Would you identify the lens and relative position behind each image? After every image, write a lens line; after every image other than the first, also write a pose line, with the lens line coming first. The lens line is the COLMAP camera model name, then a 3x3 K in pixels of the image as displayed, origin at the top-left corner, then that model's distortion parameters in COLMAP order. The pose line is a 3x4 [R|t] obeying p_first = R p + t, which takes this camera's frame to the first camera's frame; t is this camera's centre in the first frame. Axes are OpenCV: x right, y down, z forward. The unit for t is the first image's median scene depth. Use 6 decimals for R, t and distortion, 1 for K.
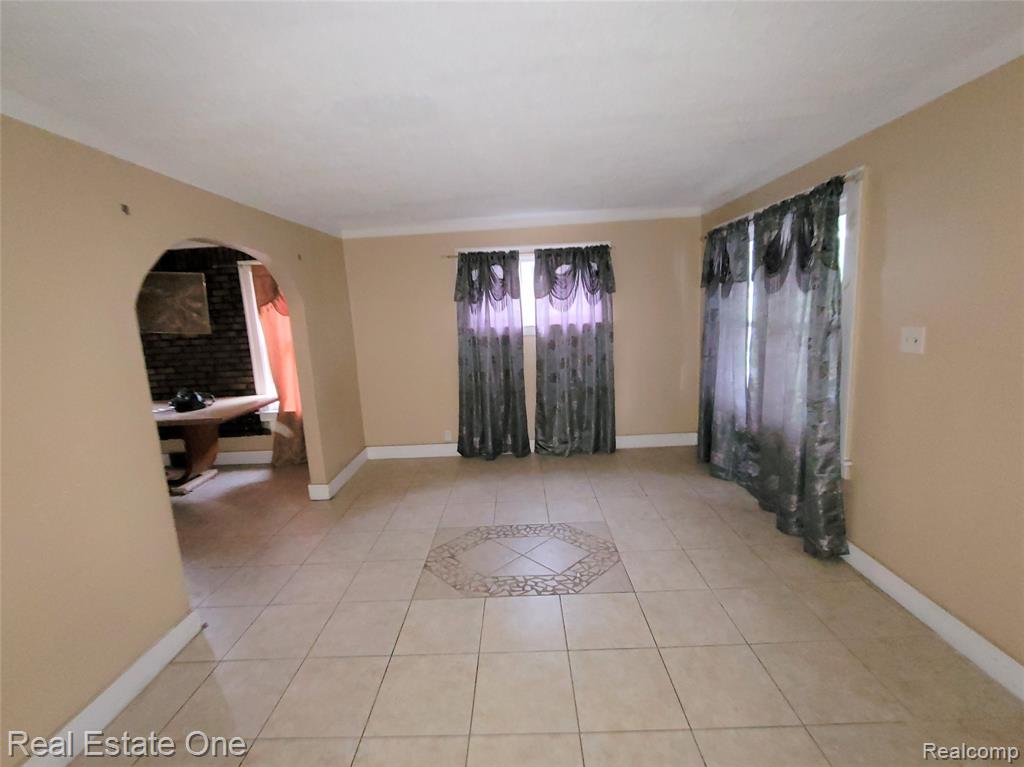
lens RADIAL K [[442.0, 0, 506.5], [0, 442.0, 382.8], [0, 0, 1]] dist [-0.003290, -0.000461]
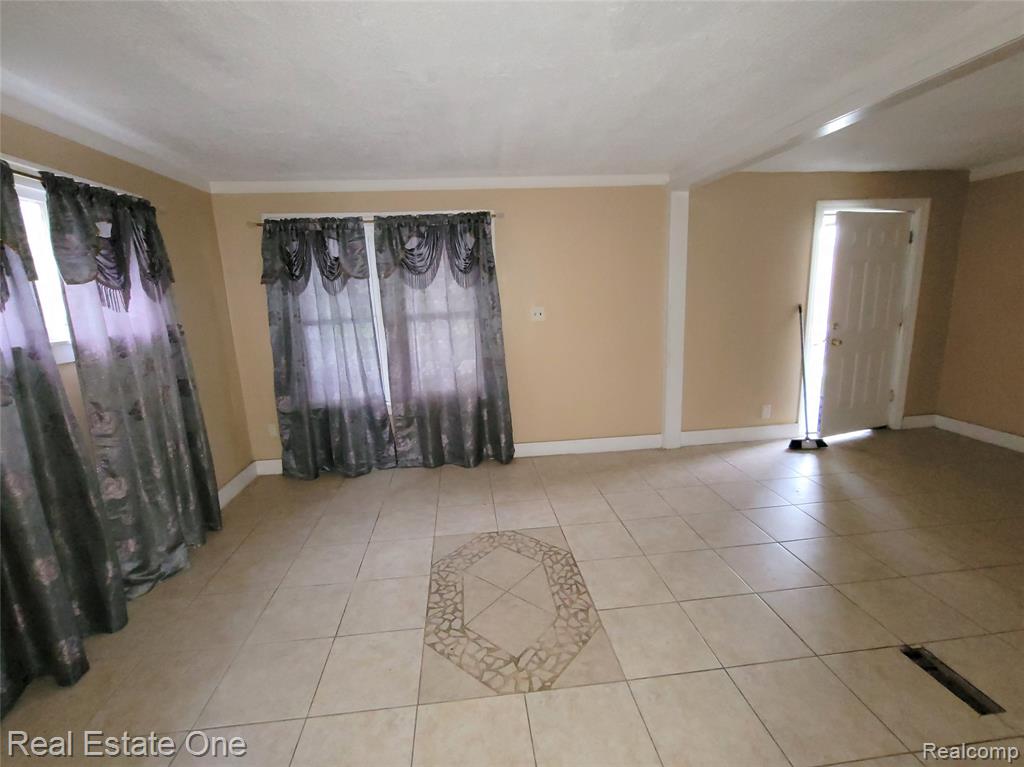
lens RADIAL K [[465.4, 0, 502.6], [0, 465.4, 381.0], [0, 0, 1]] dist [-0.000047, 0.000229]
pose [[-0.119054, -0.134651, 0.983715, -0.474151], [0.204179, 0.966266, 0.156973, -0.074819], [-0.971667, 0.219542, -0.087545, 0.630322]]
